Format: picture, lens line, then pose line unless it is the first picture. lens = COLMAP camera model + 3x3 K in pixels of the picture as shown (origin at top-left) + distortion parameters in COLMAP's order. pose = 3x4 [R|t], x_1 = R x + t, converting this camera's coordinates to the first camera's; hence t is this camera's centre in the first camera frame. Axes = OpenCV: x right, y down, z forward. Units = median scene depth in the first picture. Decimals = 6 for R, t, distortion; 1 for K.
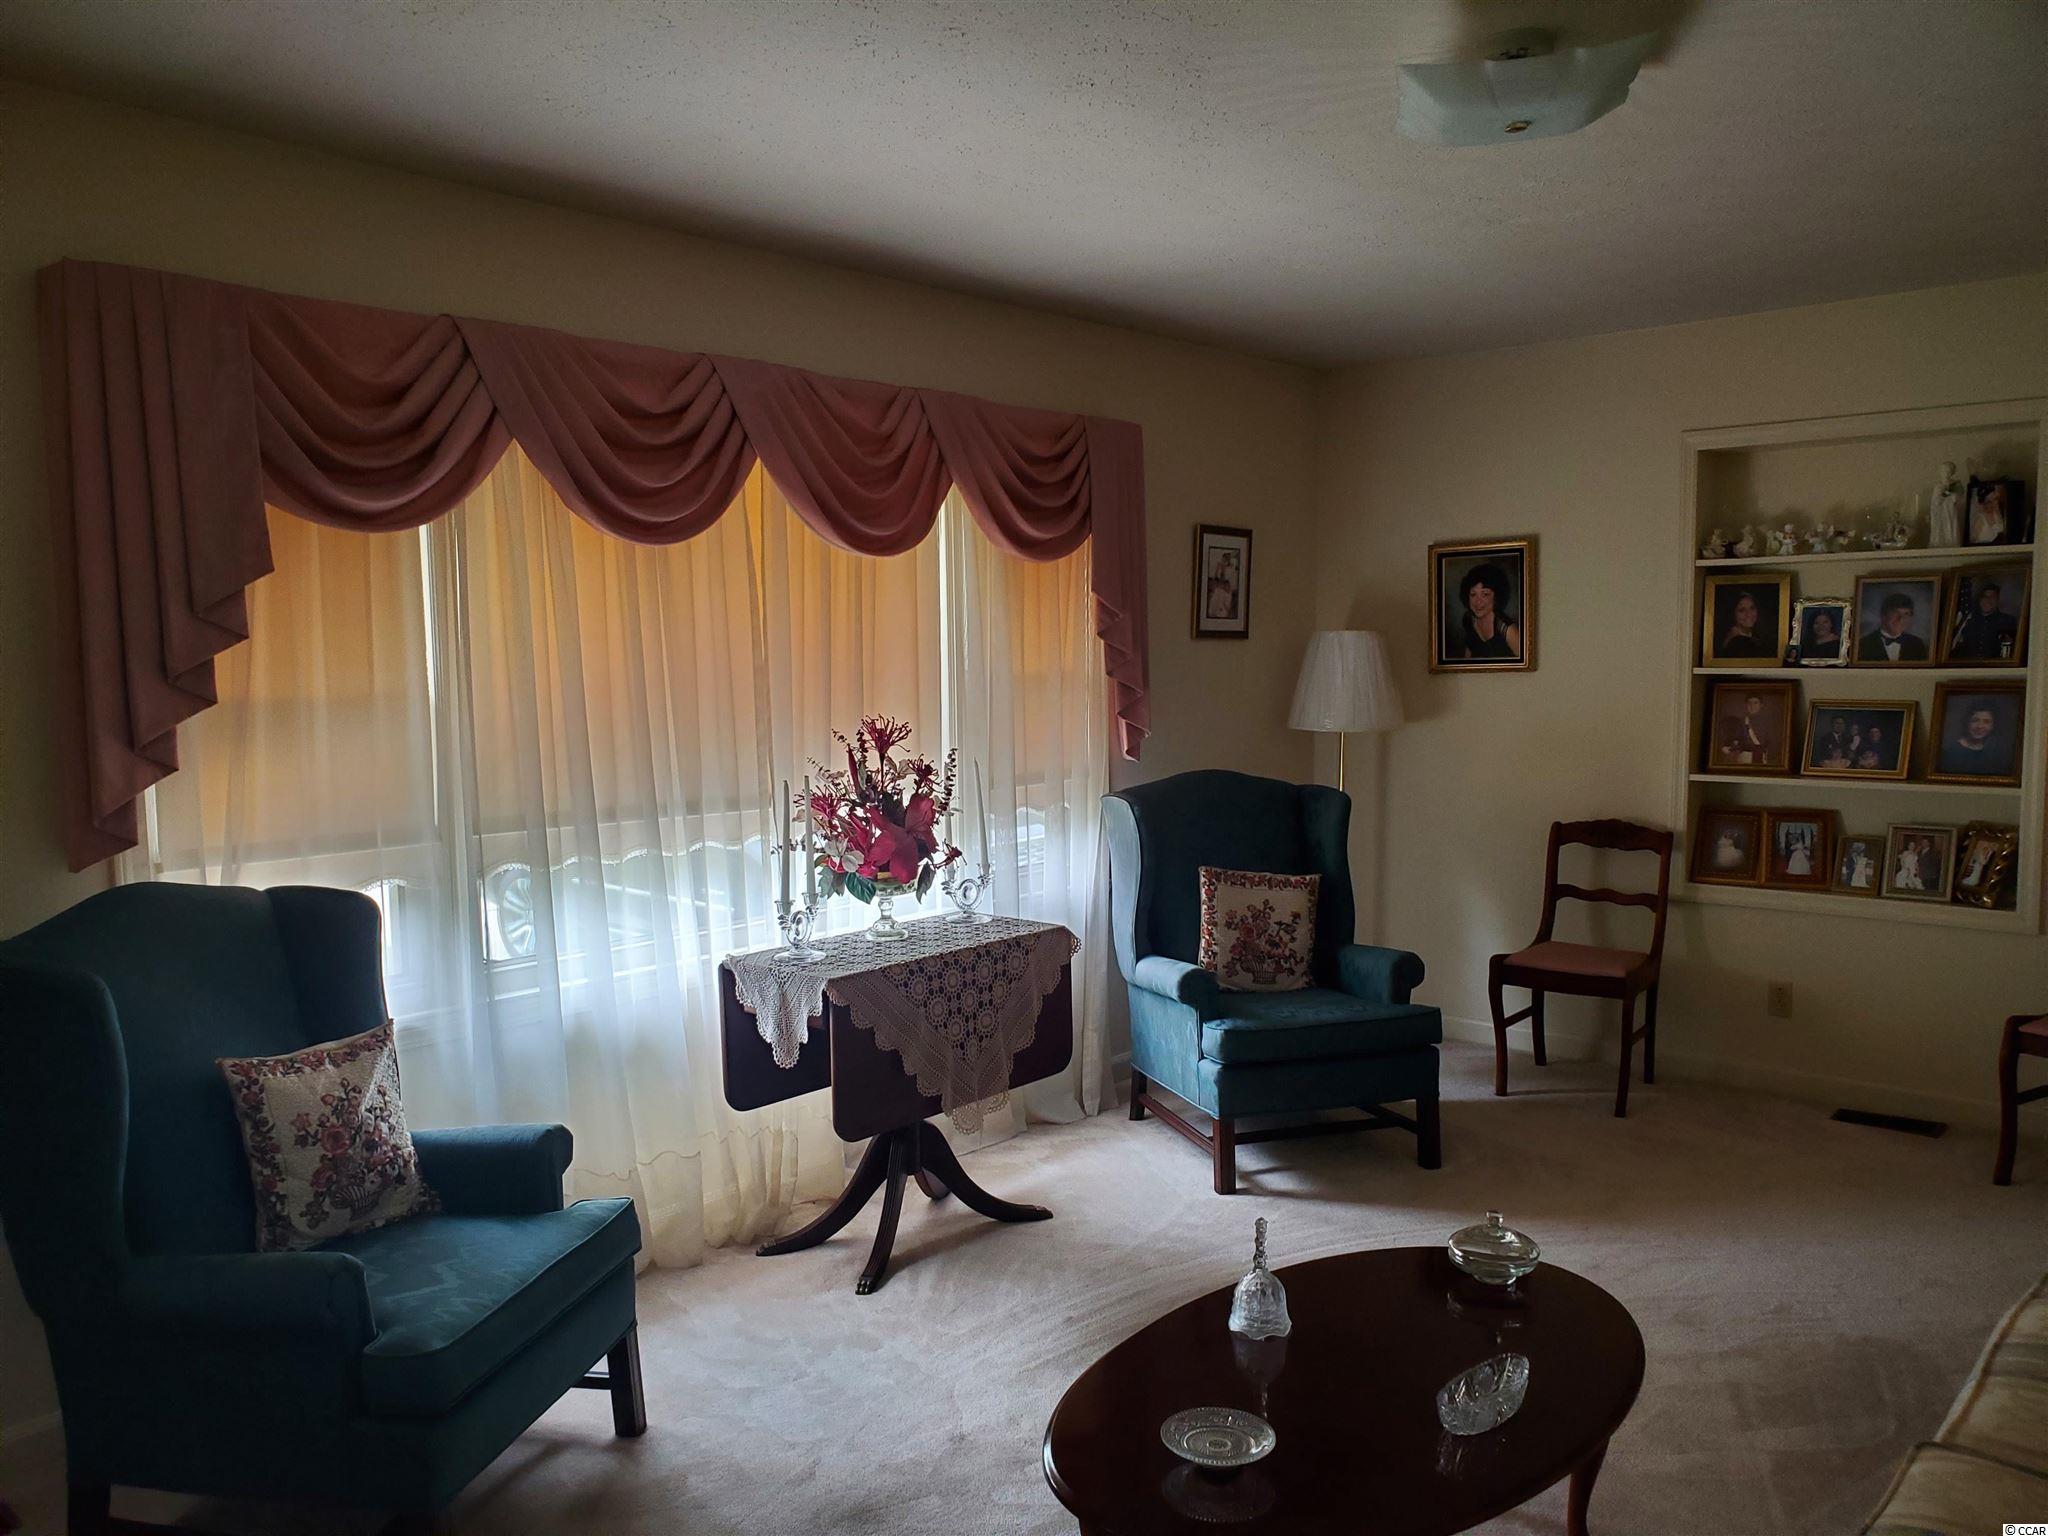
lens RADIAL K [[1499.2, 0, 1024.8], [0, 1499.2, 801.1], [0, 0, 1]] dist [0.006499, 0.002205]
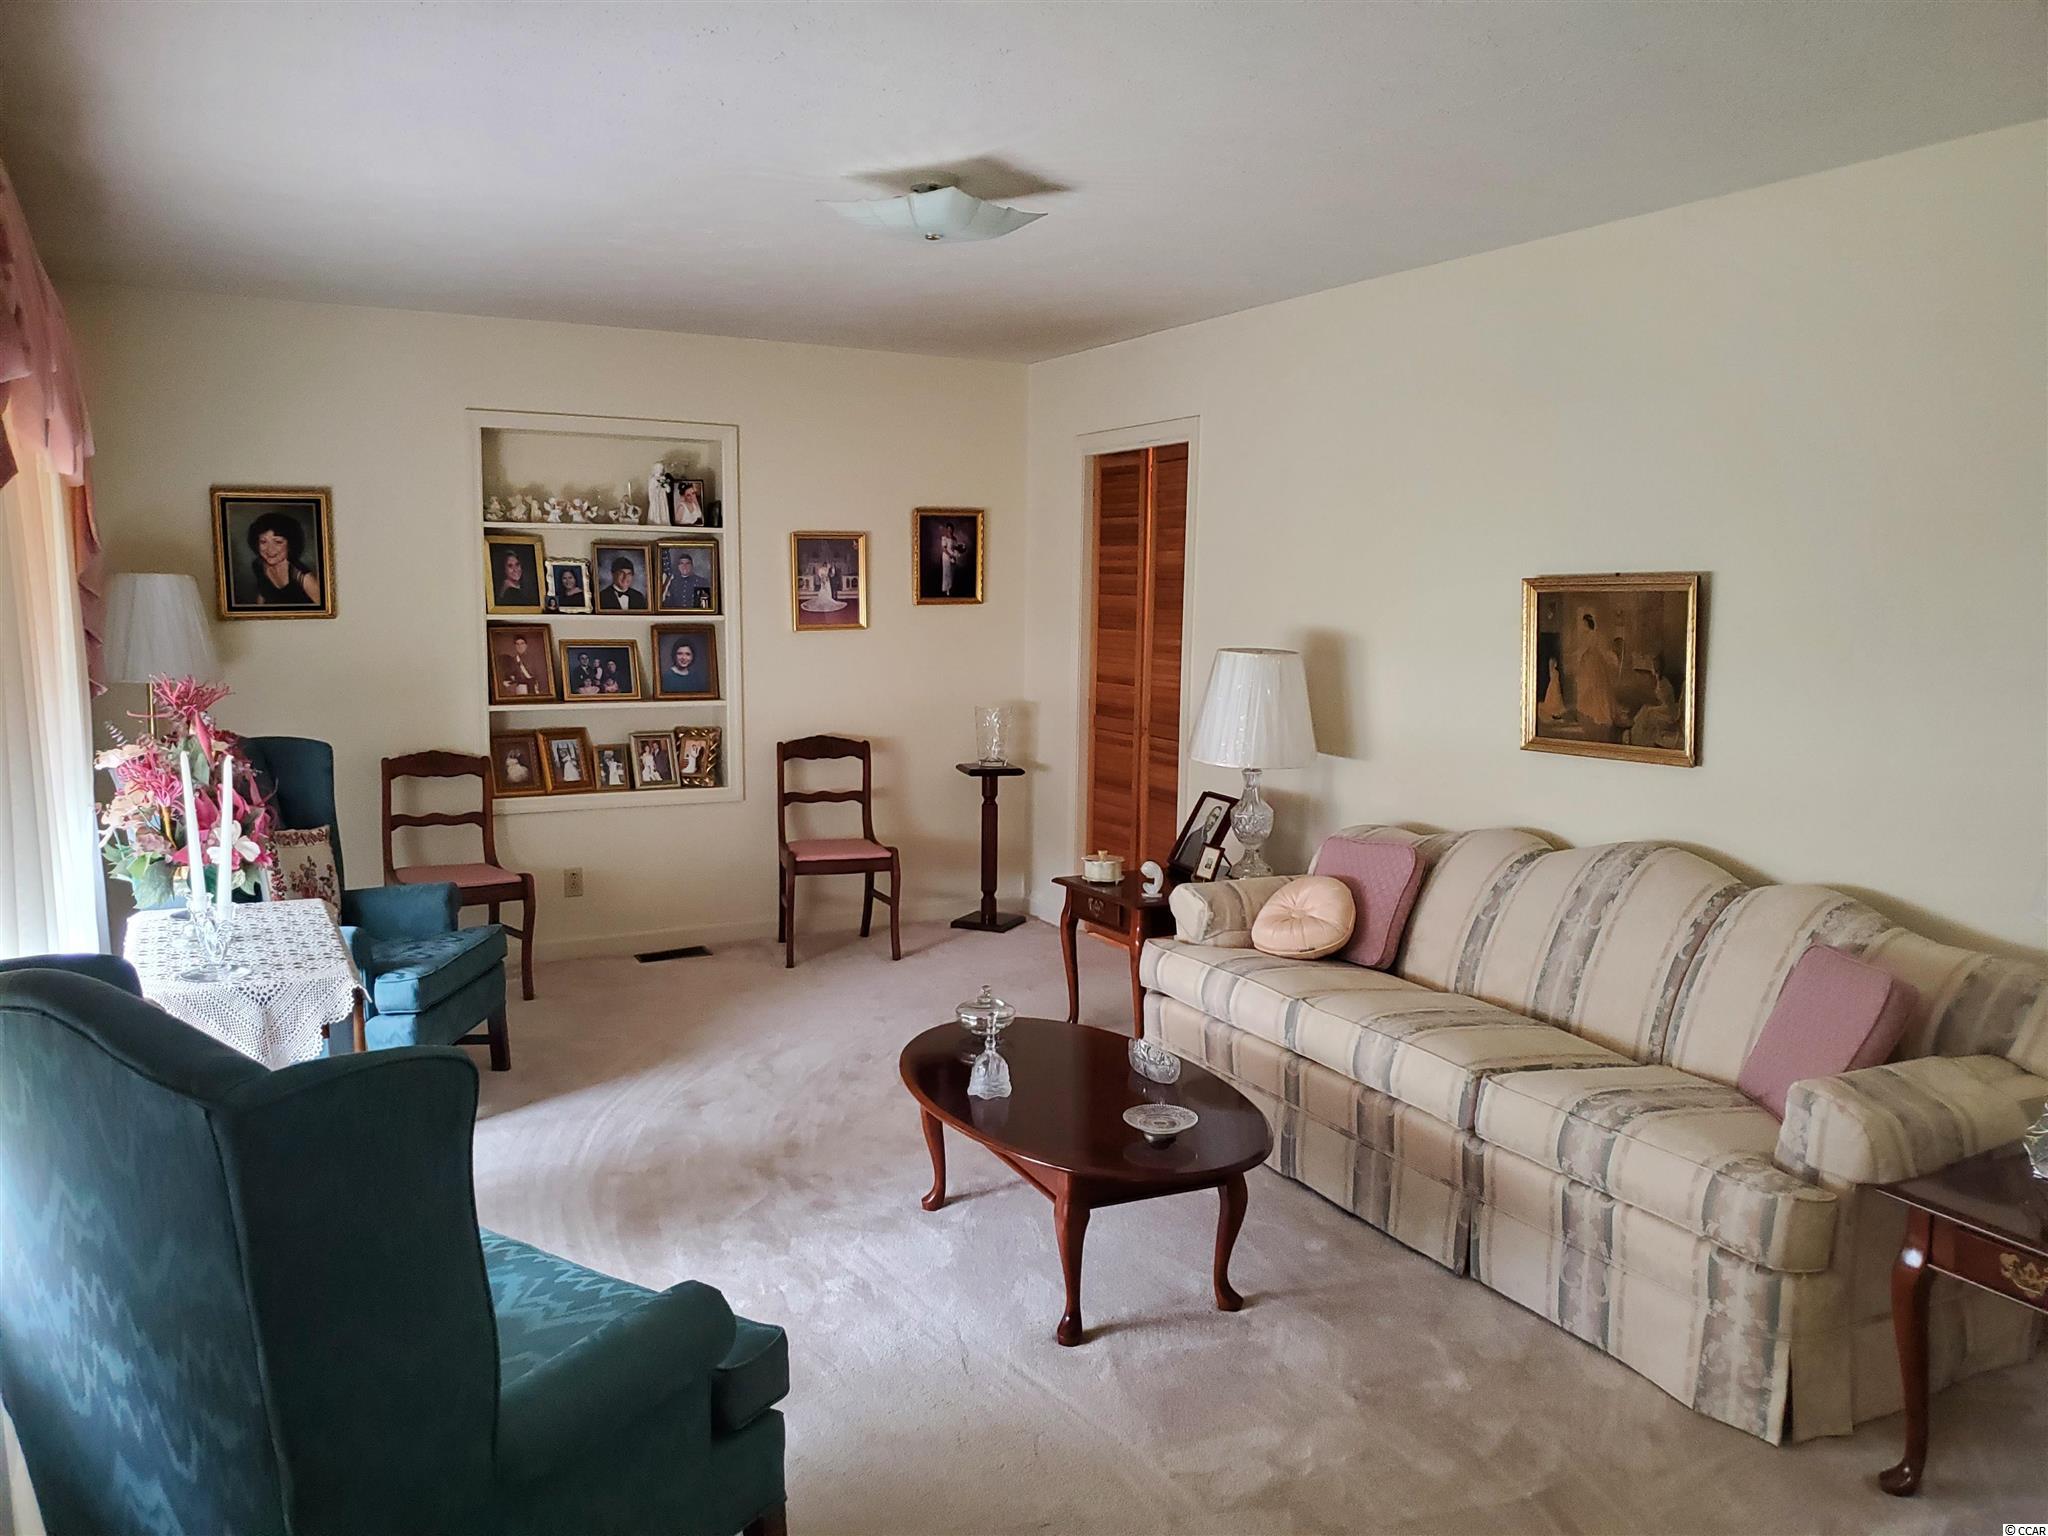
lens RADIAL K [[1565.2, 0, 971.3], [0, 1565.2, 770.5], [0, 0, 1]] dist [0.001880, -0.003246]
pose [[0.410574, -0.103195, 0.905969, -0.523237], [0.070643, 0.994189, 0.081229, -0.041597], [-0.909087, 0.030650, 0.415478, 0.158836]]
